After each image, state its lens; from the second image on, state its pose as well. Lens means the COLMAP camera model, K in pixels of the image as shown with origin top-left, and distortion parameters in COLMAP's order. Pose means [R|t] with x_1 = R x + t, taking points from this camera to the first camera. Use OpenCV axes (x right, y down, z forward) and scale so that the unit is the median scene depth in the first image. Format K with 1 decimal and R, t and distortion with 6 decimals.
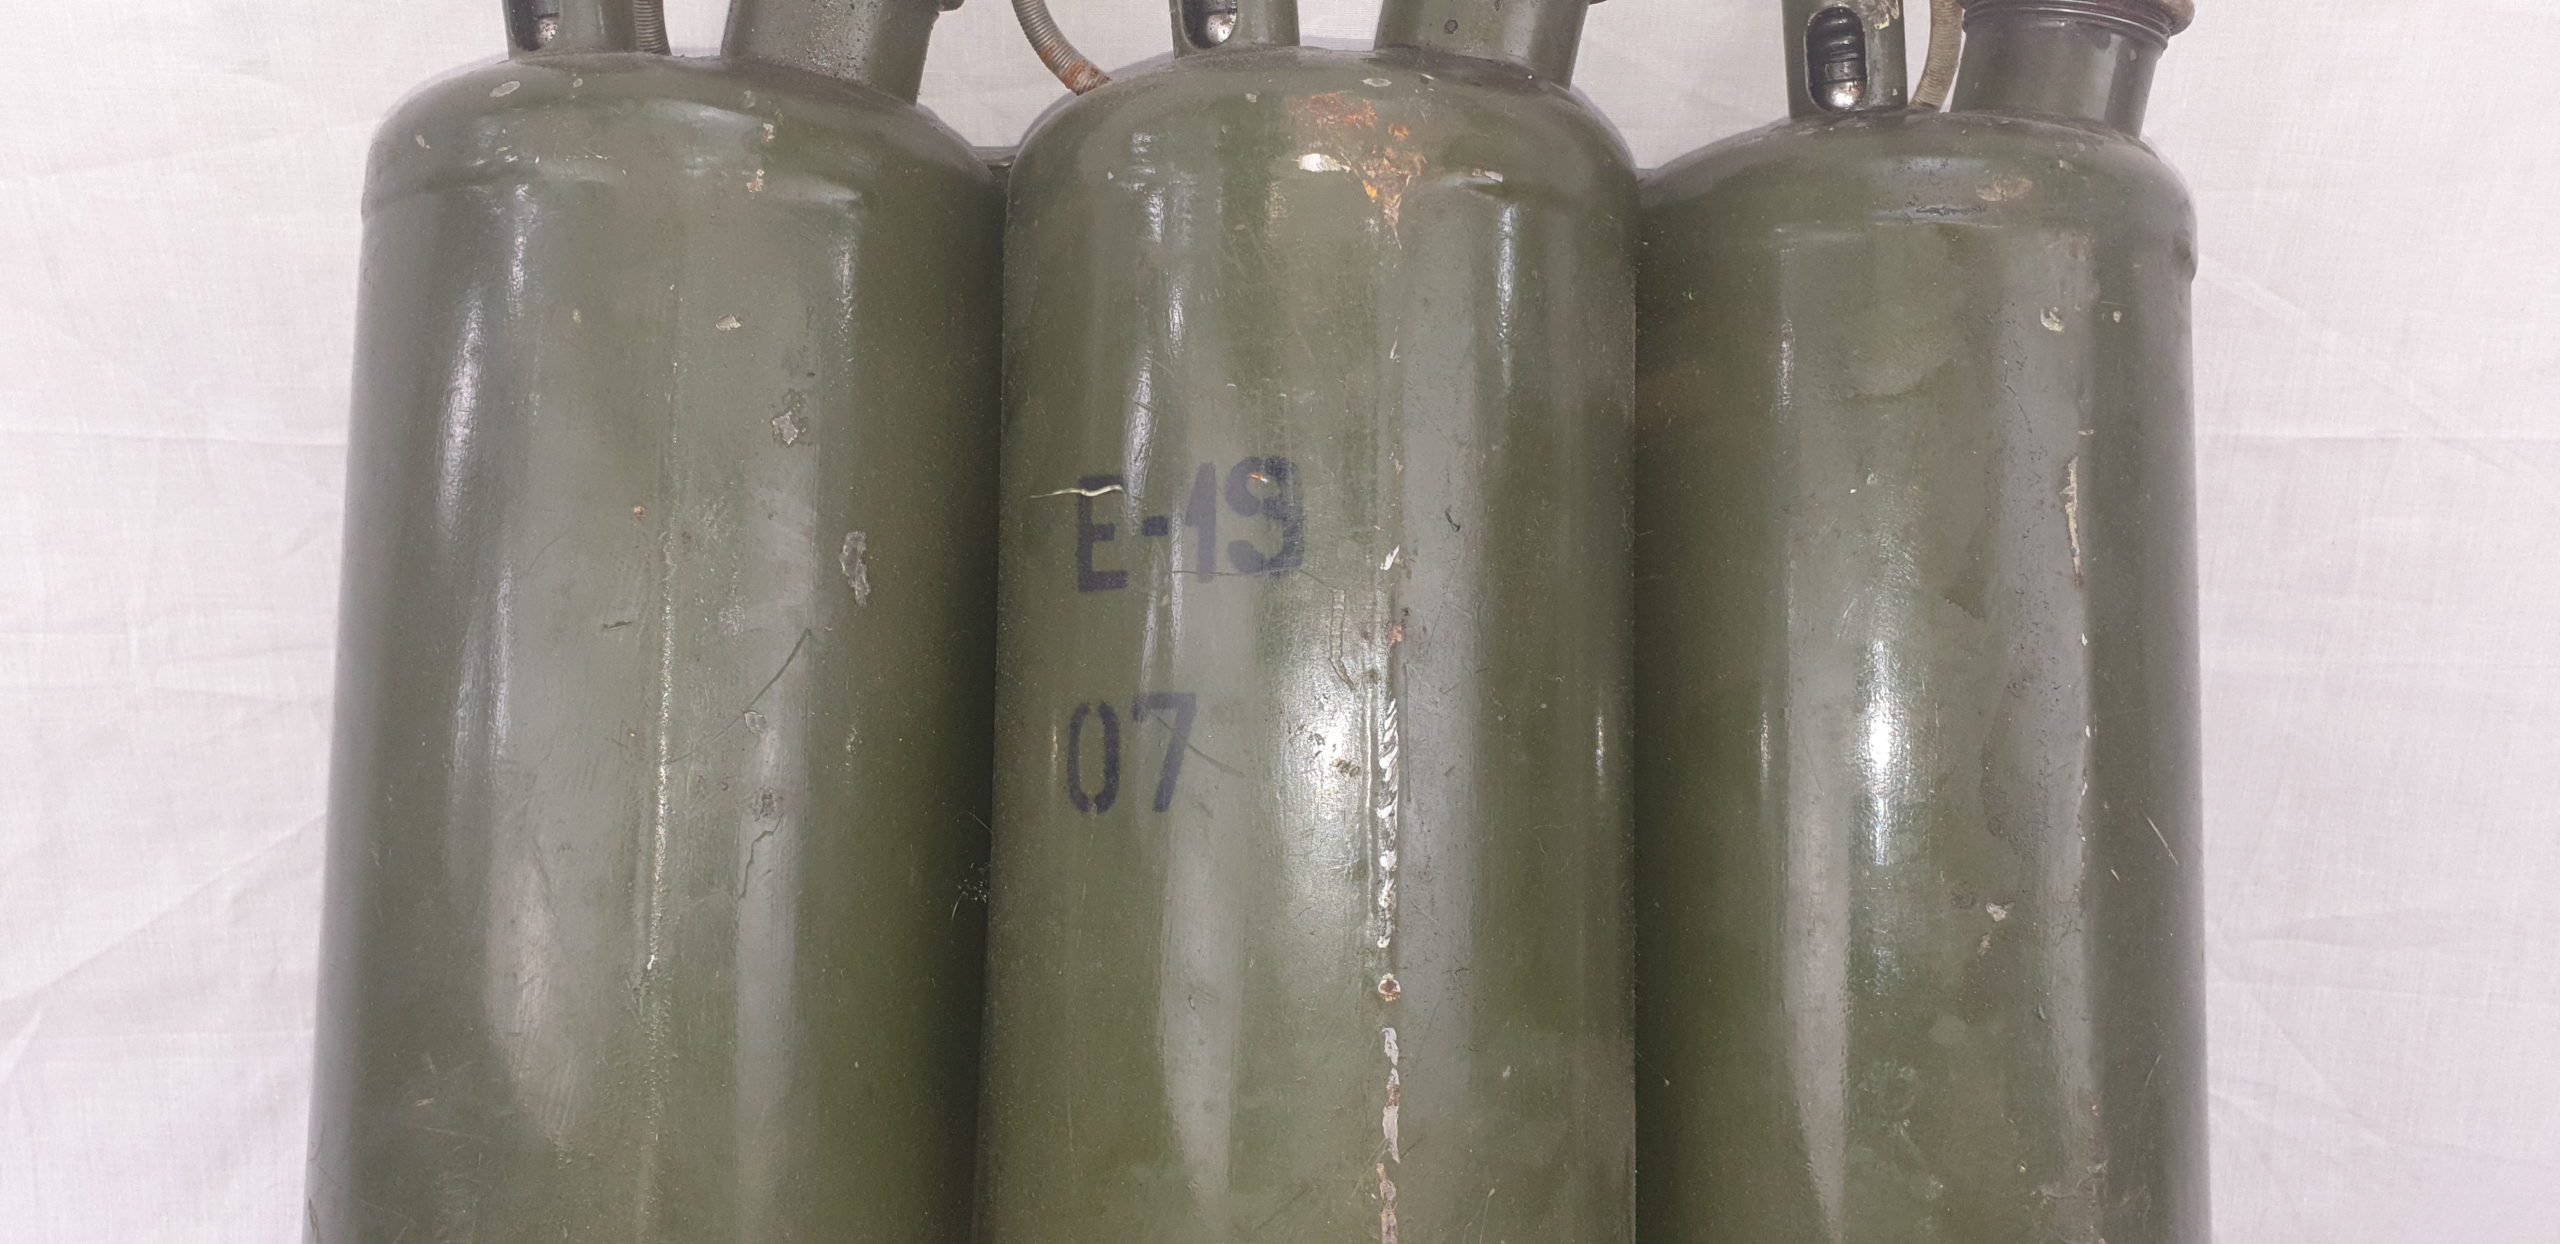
lens RADIAL K [[1850.8, 0, 1316.6], [0, 1850.8, 579.1], [0, 0, 1]] dist [0.006932, -0.001686]
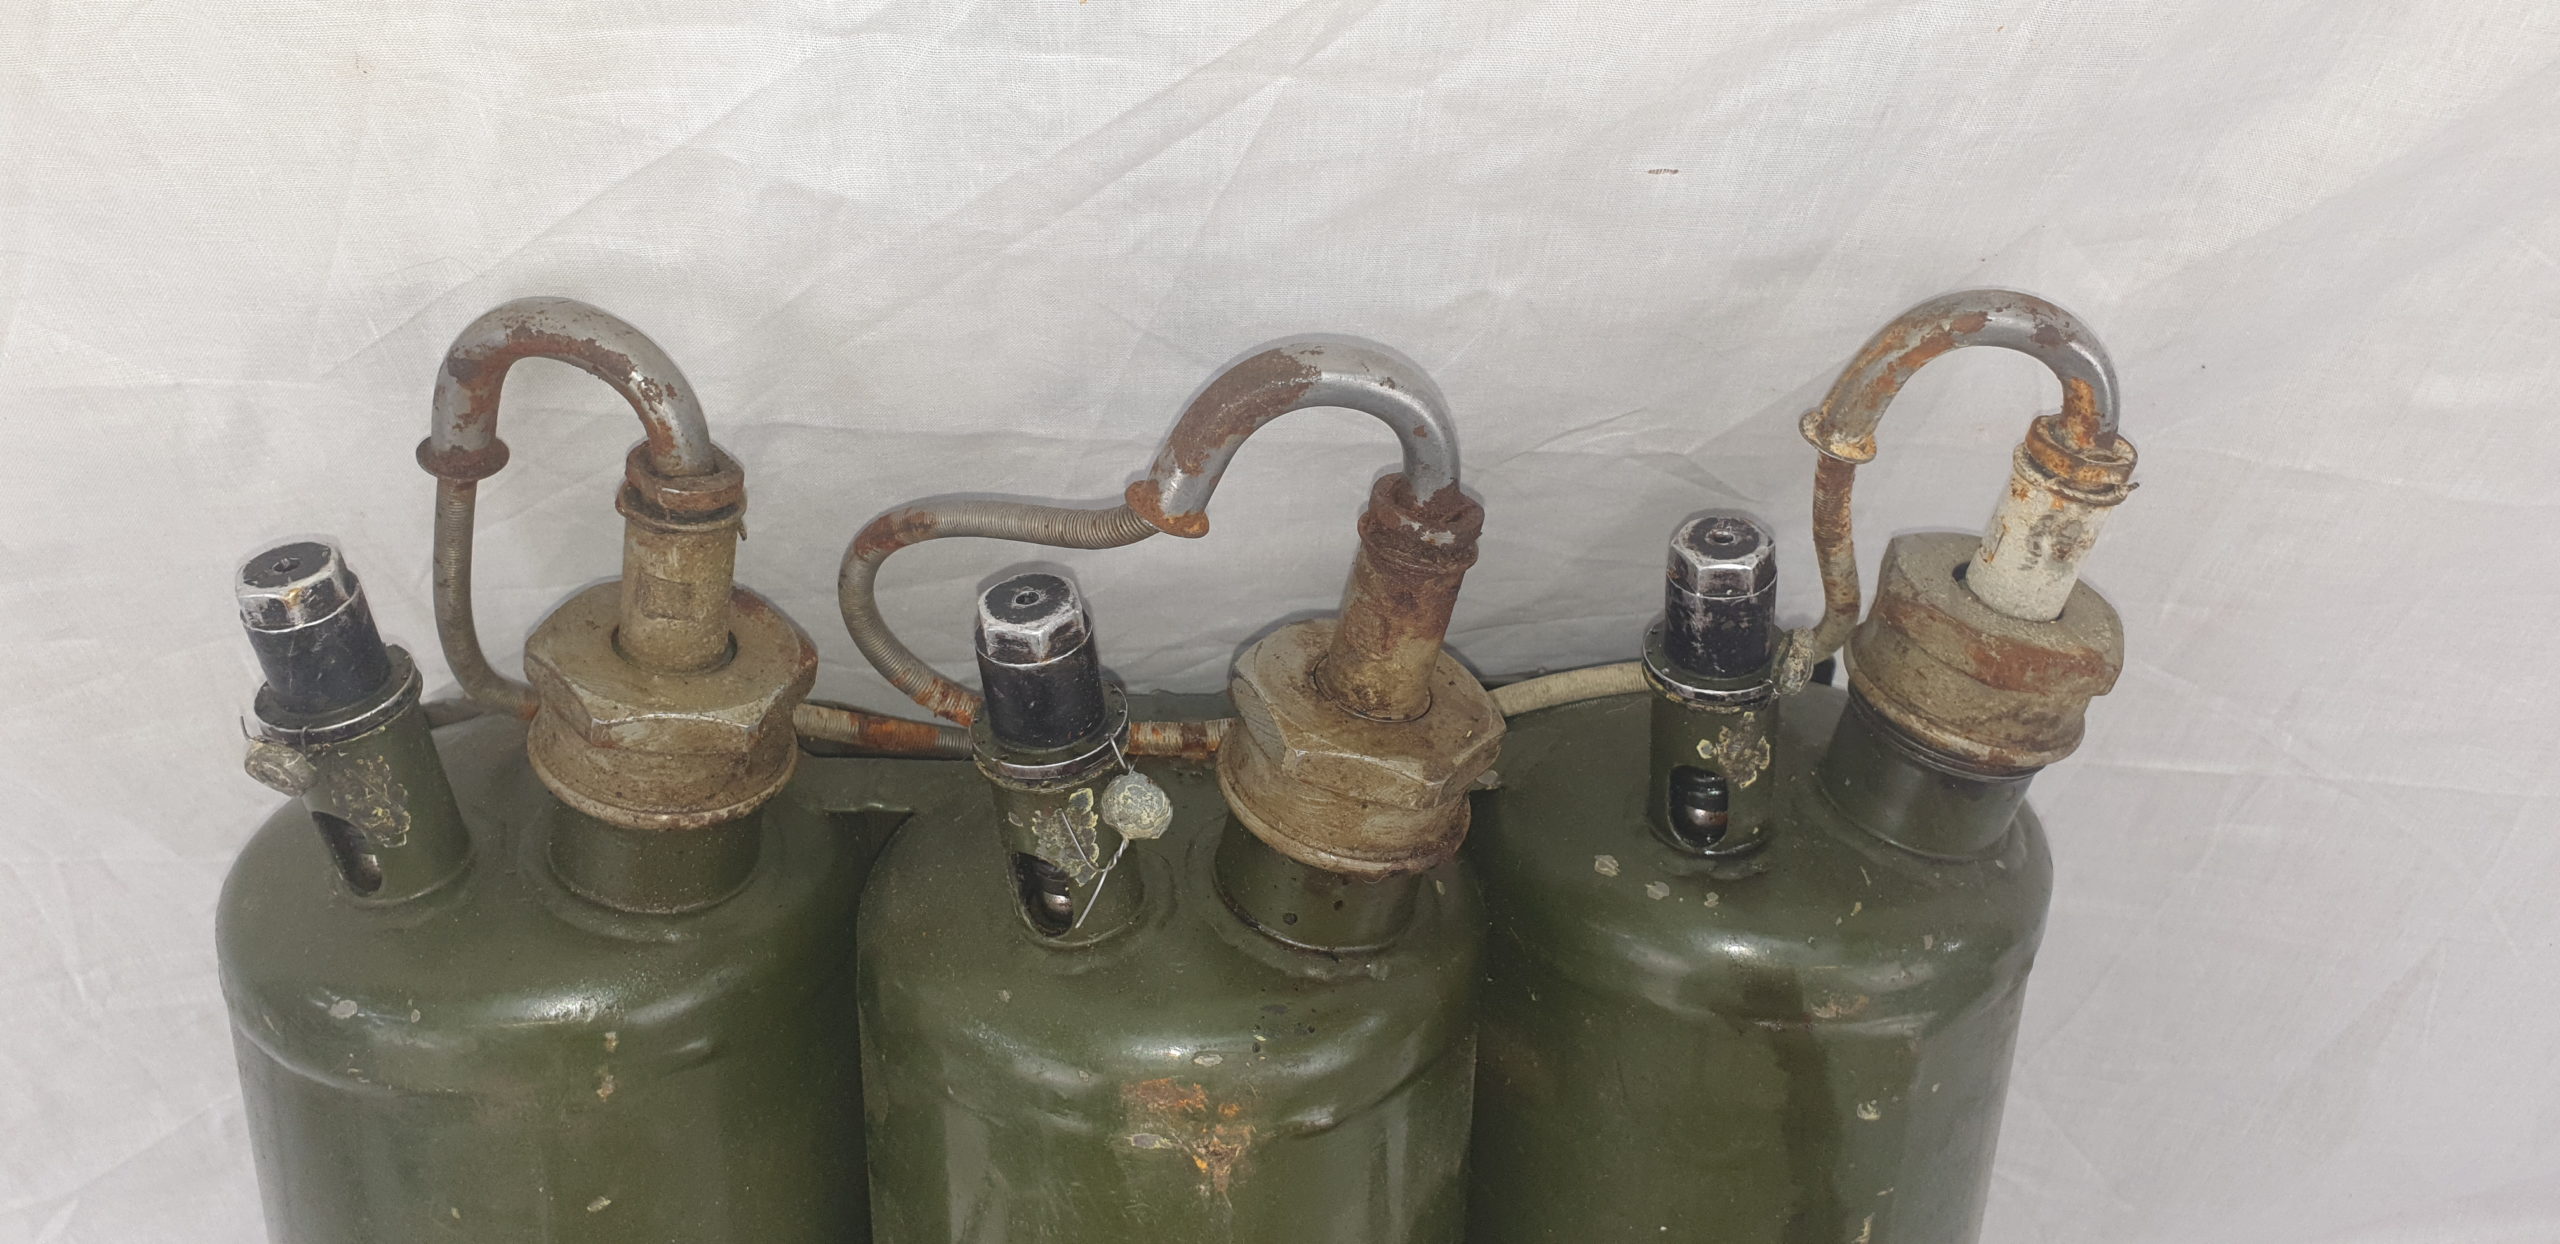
lens RADIAL K [[1873.0, 0, 1280.0], [0, 1873.0, 622.0], [0, 0, 1]] dist [-0.000009, -0.000492]
pose [[0.999959, 0.008568, 0.002992, 0.067134], [-0.009032, 0.907520, 0.419912, -0.919937], [0.000883, -0.419922, 0.907560, 0.174033]]
